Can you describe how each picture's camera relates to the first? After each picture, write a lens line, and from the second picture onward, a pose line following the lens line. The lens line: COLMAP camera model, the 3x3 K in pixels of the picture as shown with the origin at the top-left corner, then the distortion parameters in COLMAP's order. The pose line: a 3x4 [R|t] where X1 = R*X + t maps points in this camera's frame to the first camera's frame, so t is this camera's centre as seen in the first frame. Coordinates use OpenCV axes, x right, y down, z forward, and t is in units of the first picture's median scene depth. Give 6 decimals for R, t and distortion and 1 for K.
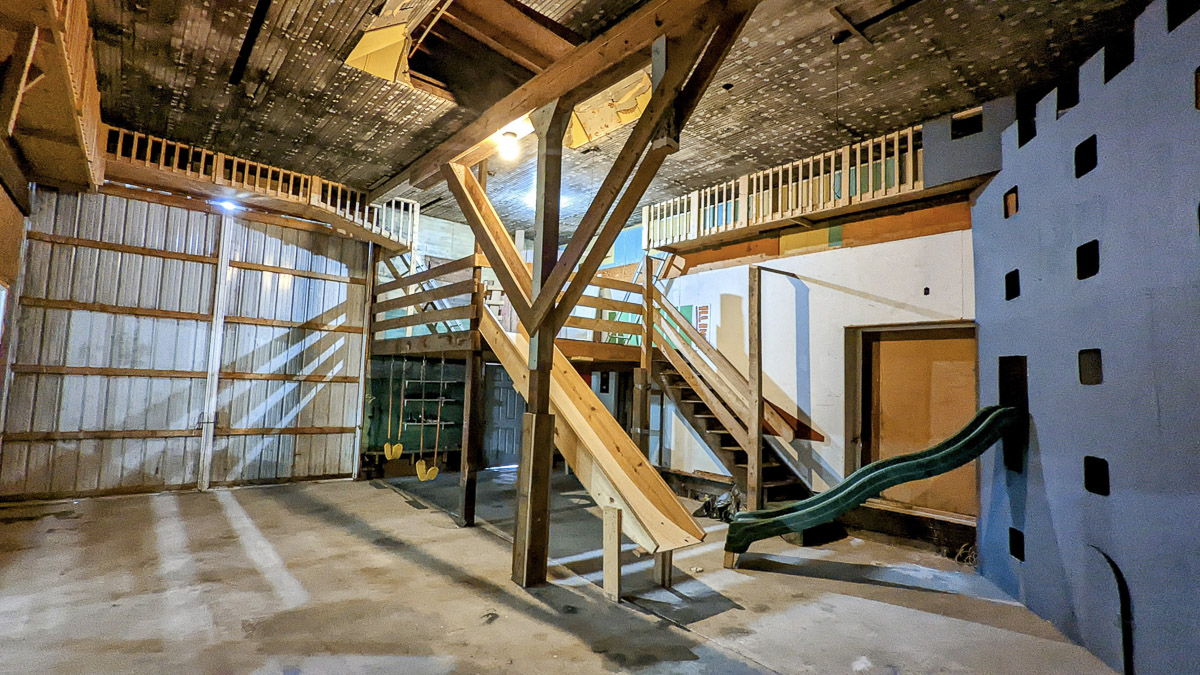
lens RADIAL K [[563.4, 0, 603.9], [0, 563.4, 337.0], [0, 0, 1]] dist [-0.000823, -0.000299]
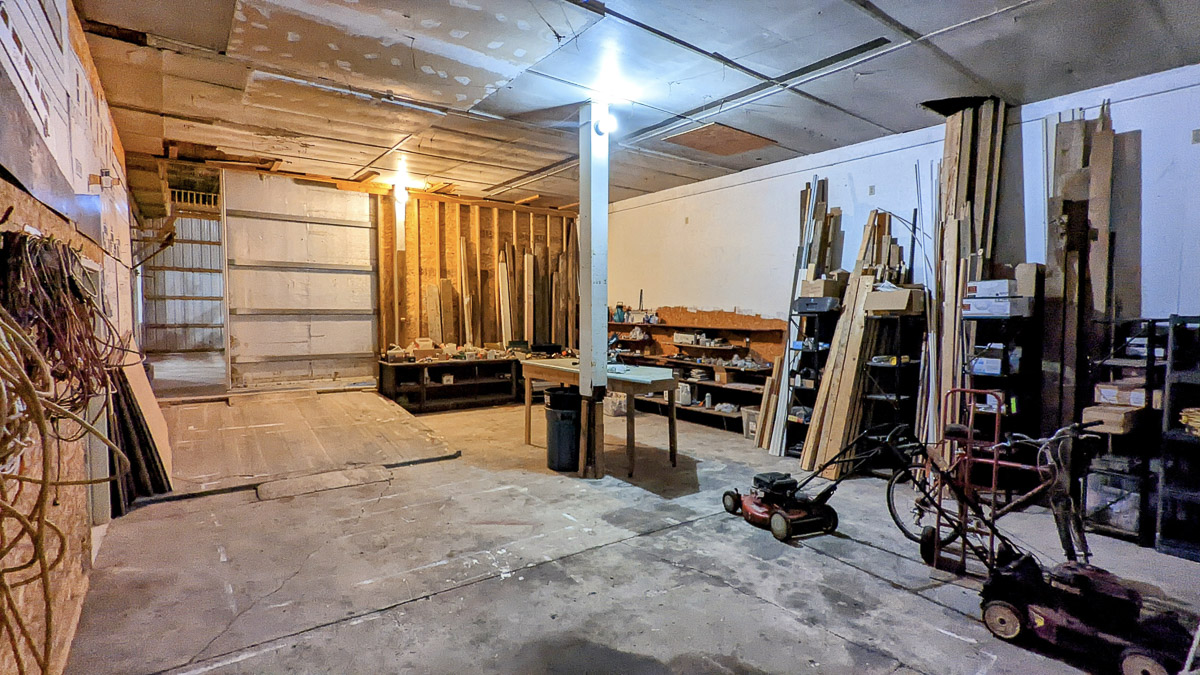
lens RADIAL K [[563.4, 0, 600.8], [0, 563.4, 342.7], [0, 0, 1]] dist [-0.000823, -0.000299]
pose [[0.997971, -0.026761, -0.057778, 0.847573], [0.033931, 0.991332, 0.126926, 0.010797], [0.053881, -0.128629, 0.990228, -1.084085]]
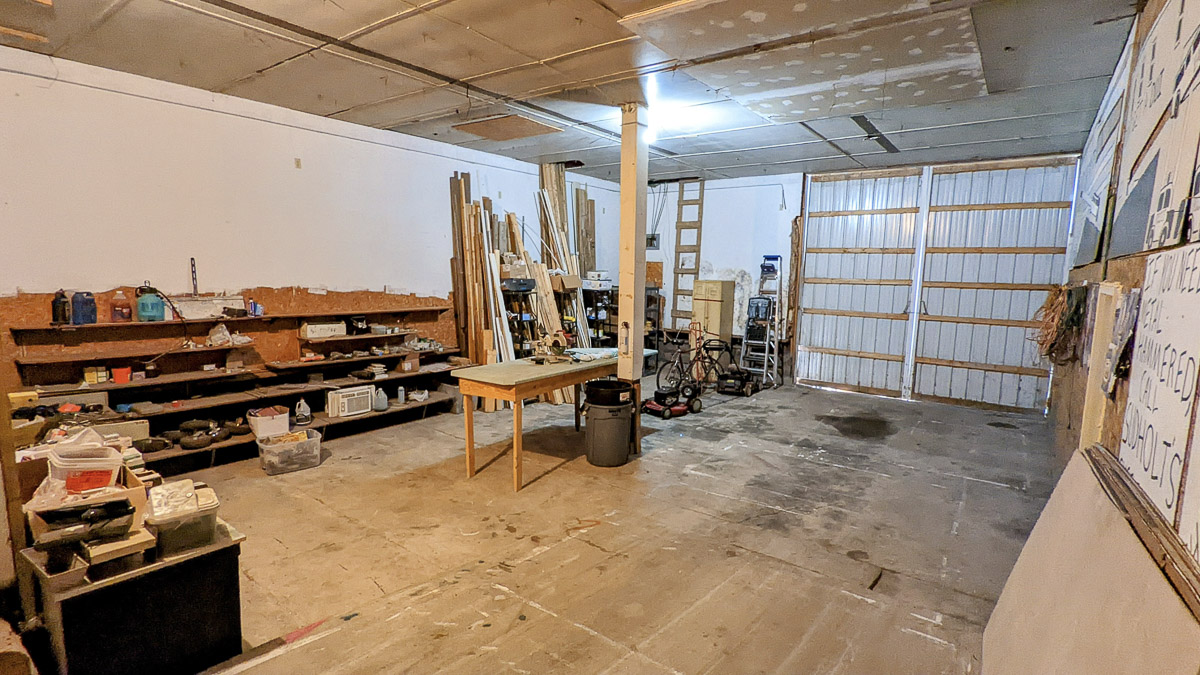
lens RADIAL K [[563.4, 0, 602.1], [0, 563.4, 336.9], [0, 0, 1]] dist [-0.000823, -0.000299]
pose [[-0.218289, -0.160657, 0.962569, -2.589165], [-0.093558, 0.985258, 0.143227, -0.021628], [-0.971389, -0.058791, -0.230102, 2.931993]]
